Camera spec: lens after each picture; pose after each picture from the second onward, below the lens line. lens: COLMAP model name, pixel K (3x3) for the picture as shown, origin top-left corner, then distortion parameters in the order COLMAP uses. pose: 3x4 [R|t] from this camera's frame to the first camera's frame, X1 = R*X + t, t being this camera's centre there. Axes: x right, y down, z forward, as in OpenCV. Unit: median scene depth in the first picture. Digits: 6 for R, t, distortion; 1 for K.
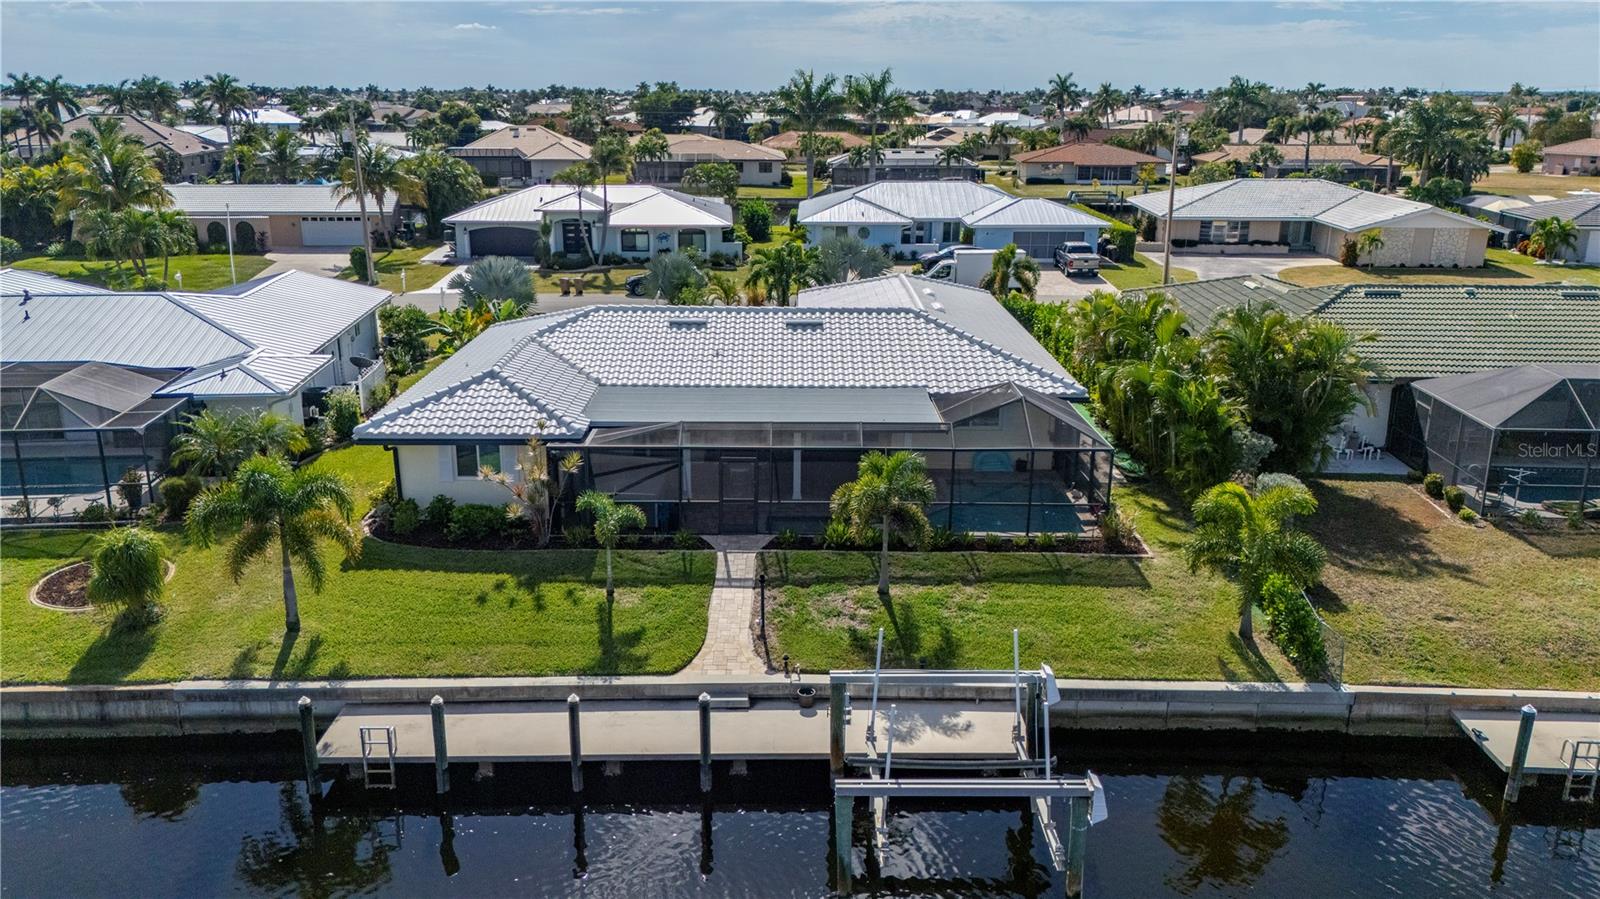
lens RADIAL K [[1174.6, 0, 787.4], [0, 1174.6, 466.7], [0, 0, 1]] dist [0.059012, -0.040467]
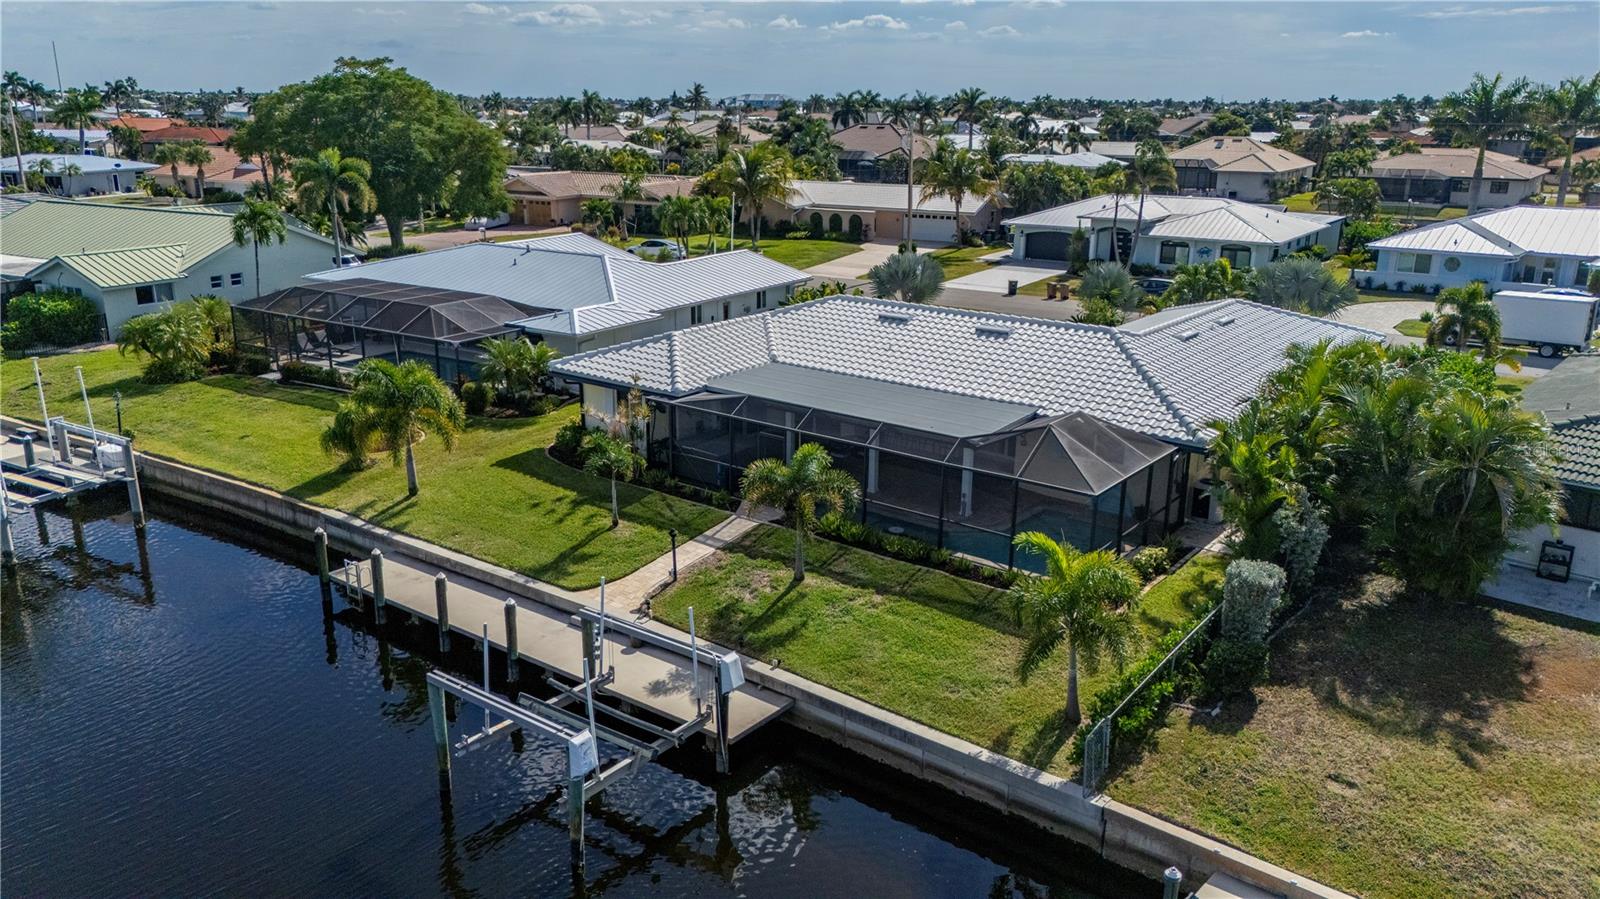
lens RADIAL K [[1174.6, 0, 802.5], [0, 1174.6, 446.5], [0, 0, 1]] dist [0.059012, -0.040467]
pose [[0.792520, 0.174314, -0.584403, 0.641257], [-0.188533, 0.981368, 0.037045, -0.044143], [0.579972, 0.080821, 0.810617, 0.149074]]
